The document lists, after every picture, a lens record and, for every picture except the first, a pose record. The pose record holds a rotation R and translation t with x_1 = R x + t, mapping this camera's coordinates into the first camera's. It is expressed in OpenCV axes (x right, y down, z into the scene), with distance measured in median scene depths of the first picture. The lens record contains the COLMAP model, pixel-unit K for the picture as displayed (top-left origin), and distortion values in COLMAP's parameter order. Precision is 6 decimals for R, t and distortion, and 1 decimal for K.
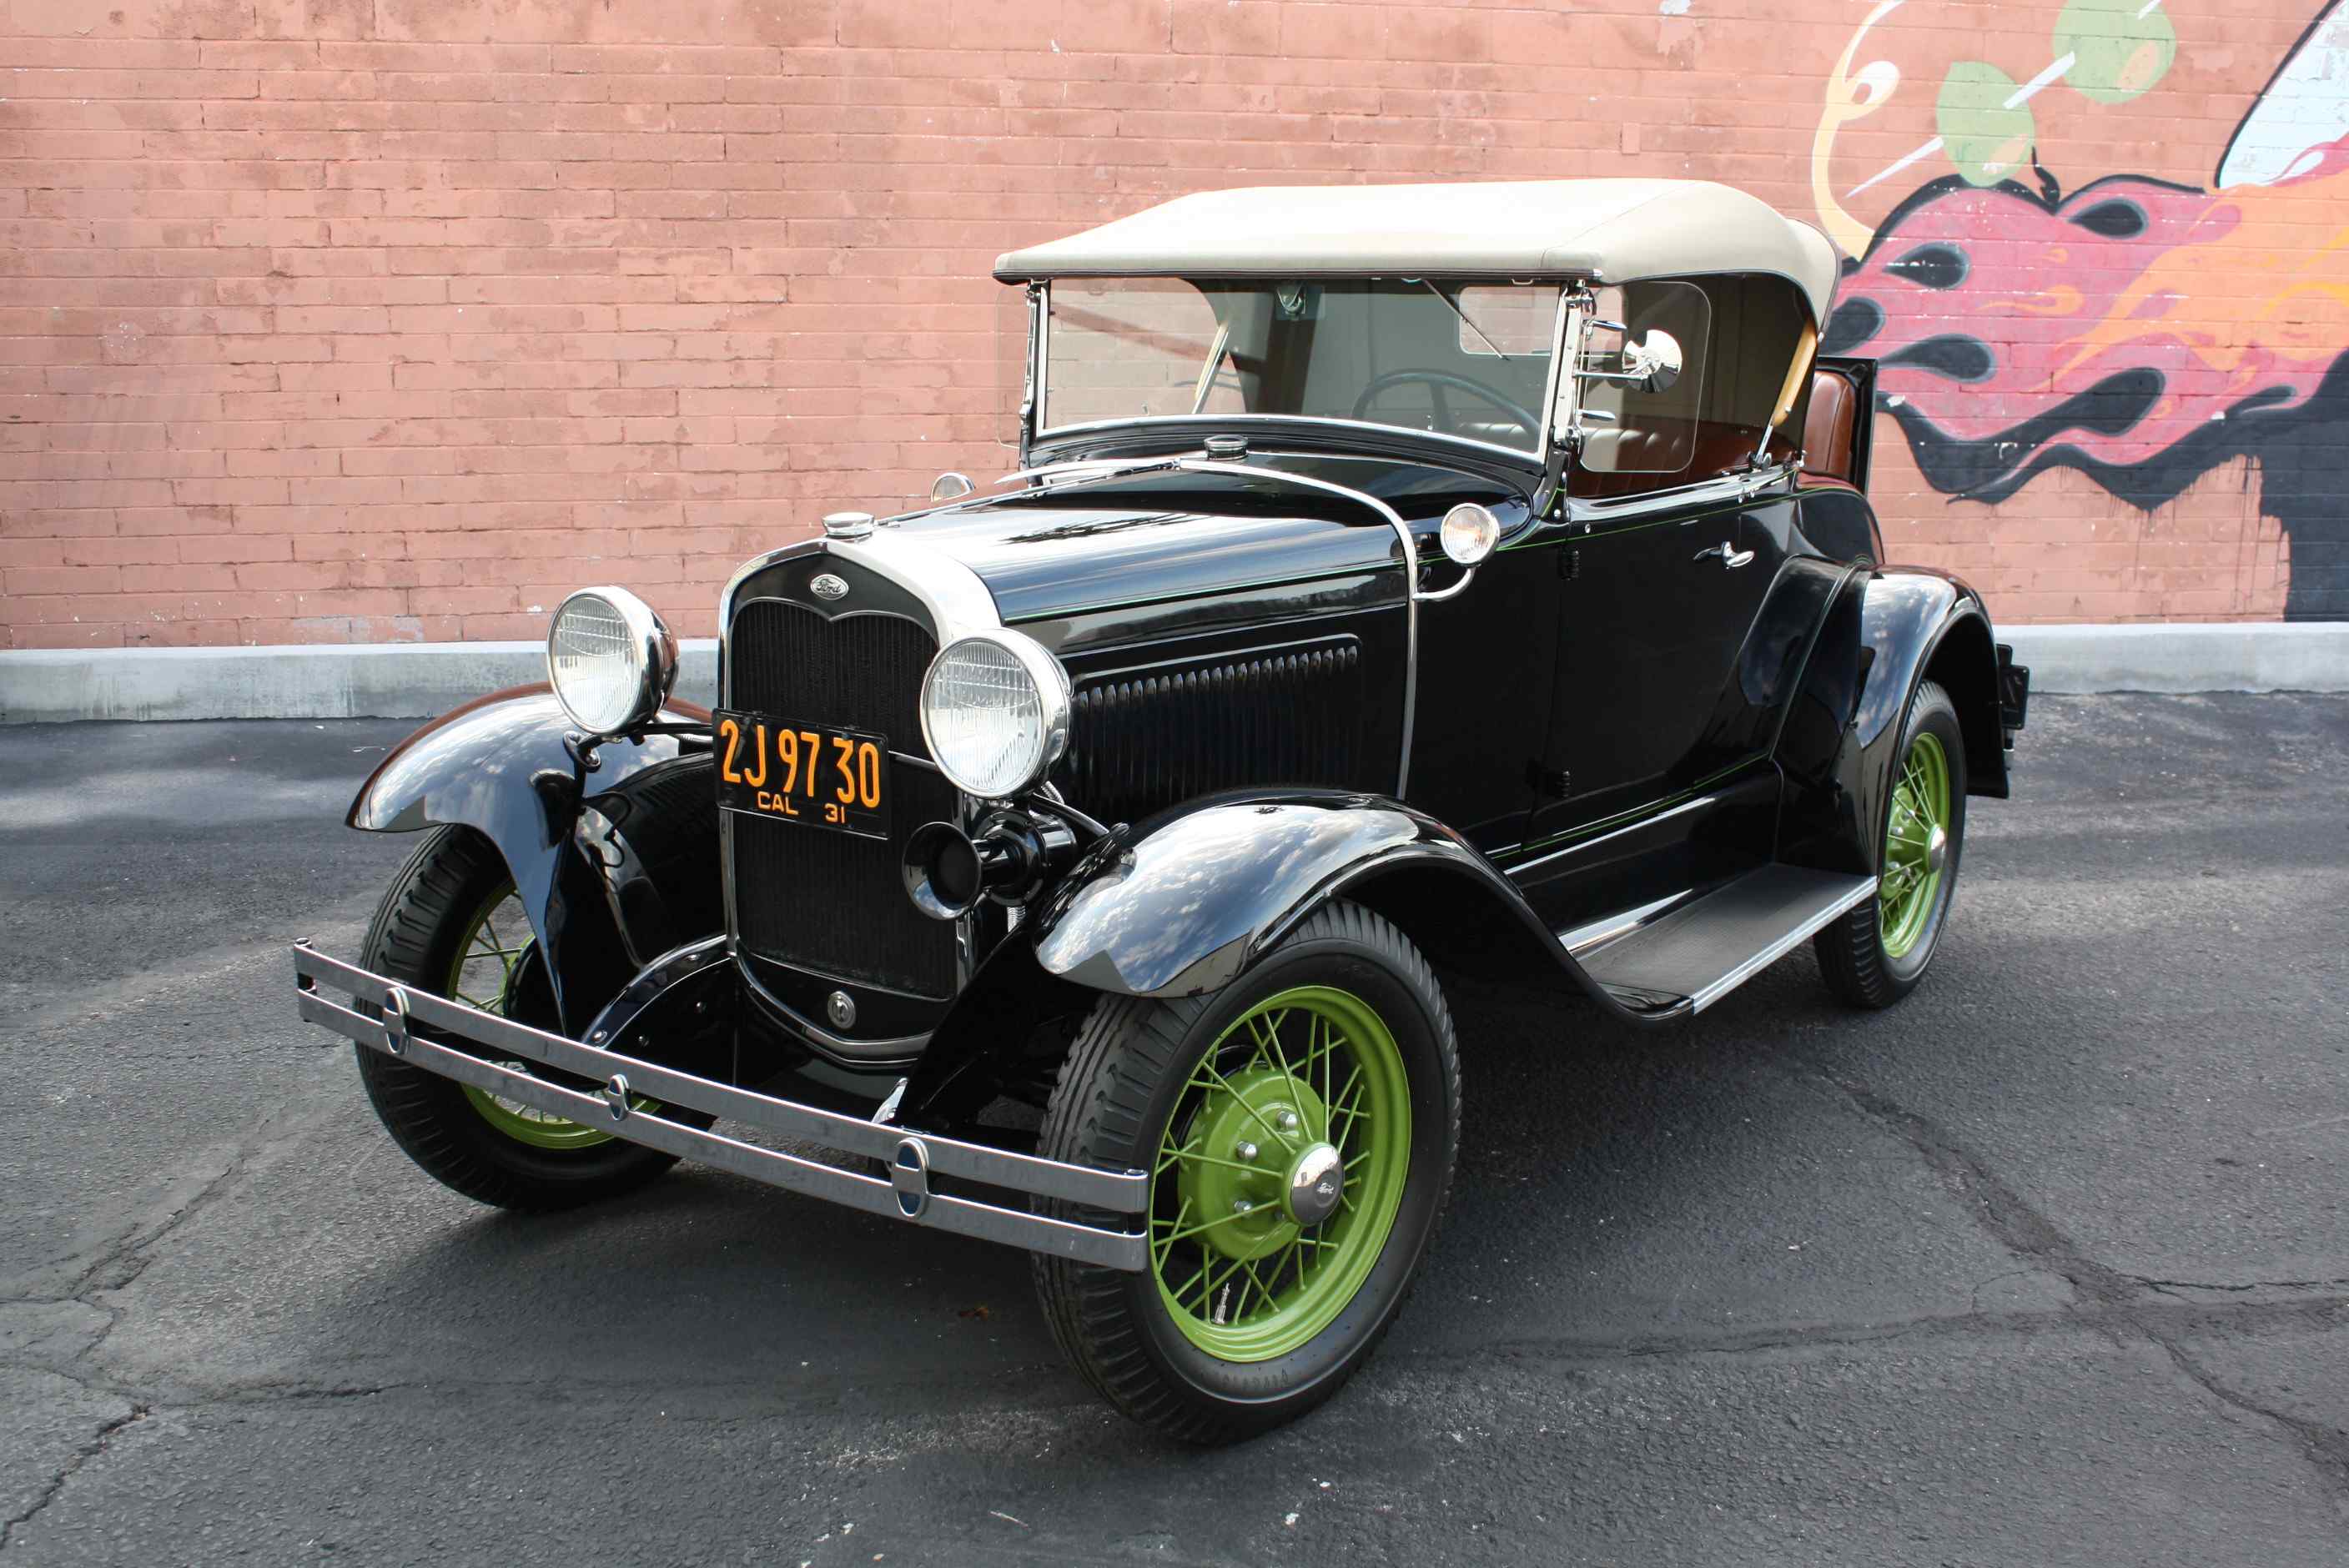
lens RADIAL K [[2336.9, 0, 1201.4], [0, 2336.9, 791.5], [0, 0, 1]] dist [-0.084403, 0.000000]
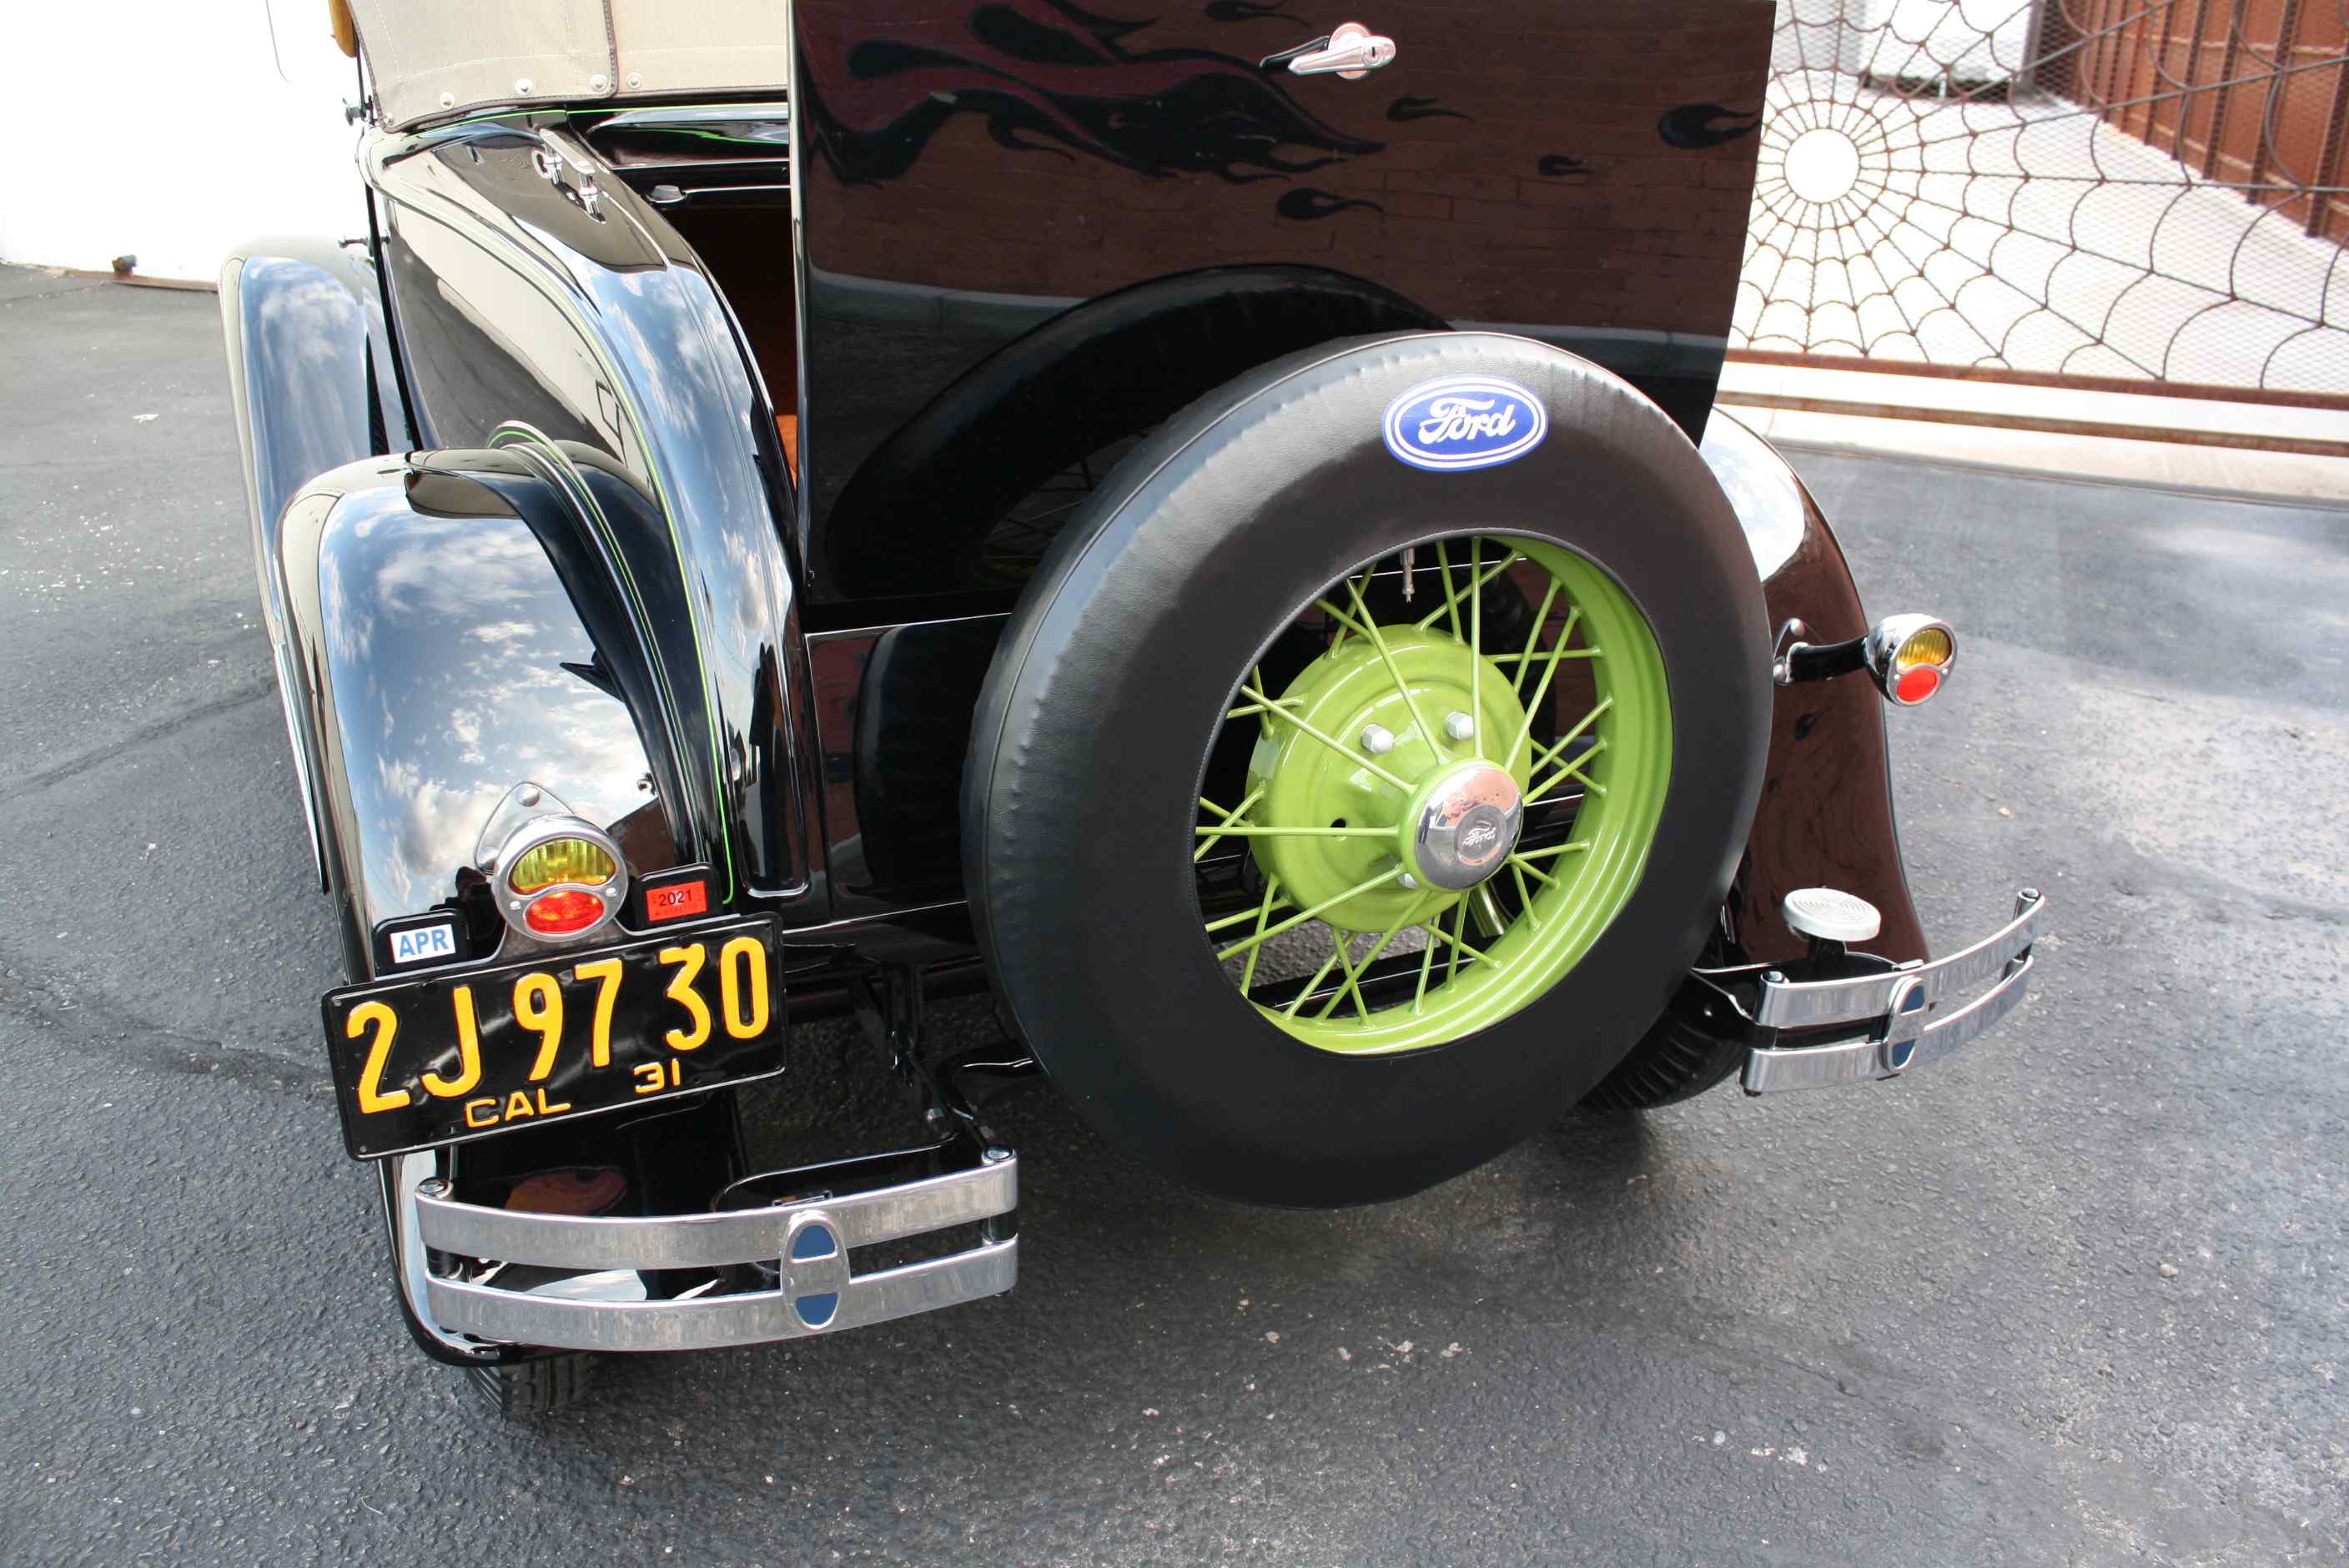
lens RADIAL K [[1985.5, 0, 1185.2], [0, 1985.5, 777.4], [0, 0, 1]] dist [-0.162033, 0.141981]
pose [[-0.489783, 0.302385, -0.817726, 0.348535], [-0.213187, 0.867916, 0.448635, -0.151280], [0.845378, 0.394062, -0.360626, 0.816937]]
